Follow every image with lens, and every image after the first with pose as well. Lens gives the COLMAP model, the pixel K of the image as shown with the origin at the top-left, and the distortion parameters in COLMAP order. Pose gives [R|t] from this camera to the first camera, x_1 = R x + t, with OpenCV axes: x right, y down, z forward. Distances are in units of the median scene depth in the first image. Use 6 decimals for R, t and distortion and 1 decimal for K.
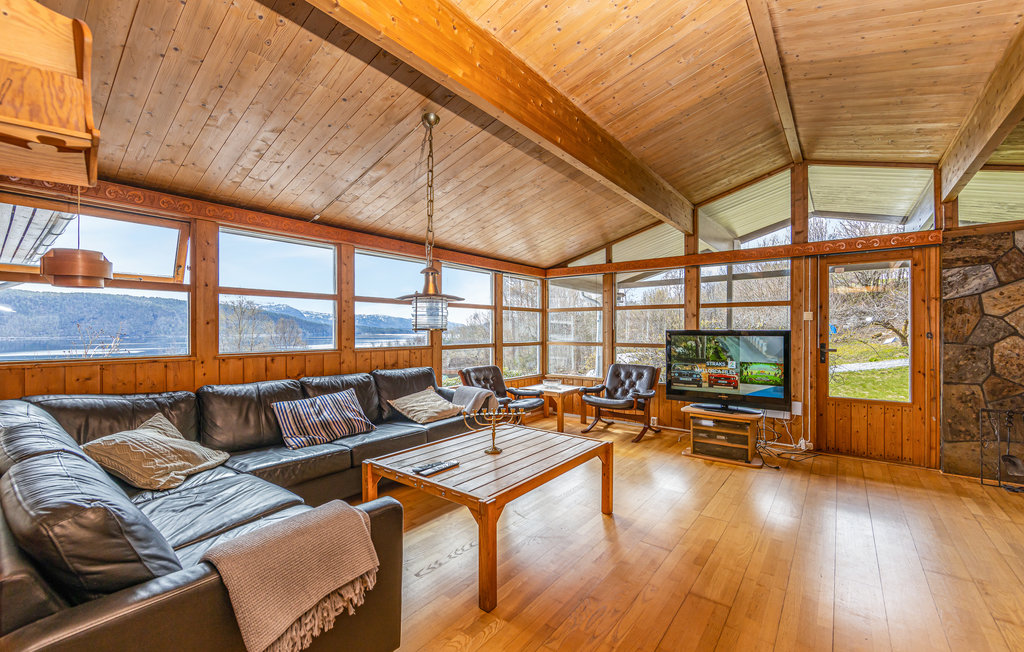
lens RADIAL K [[422.3, 0, 513.0], [0, 422.3, 329.9], [0, 0, 1]] dist [-0.010262, 0.000304]
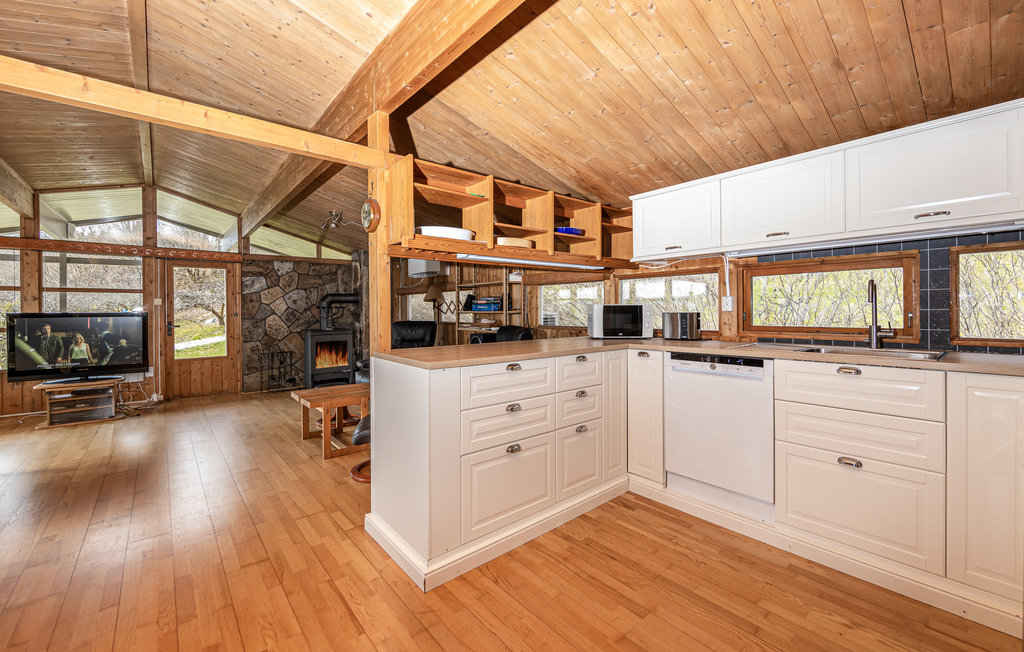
lens RADIAL K [[414.3, 0, 513.4], [0, 414.3, 312.3], [0, 0, 1]] dist [0.000686, 0.000483]
pose [[0.203446, -0.007011, 0.979061, -0.371049], [0.006322, 0.999963, 0.005846, 0.000411], [-0.979066, 0.005001, 0.203483, -0.390248]]
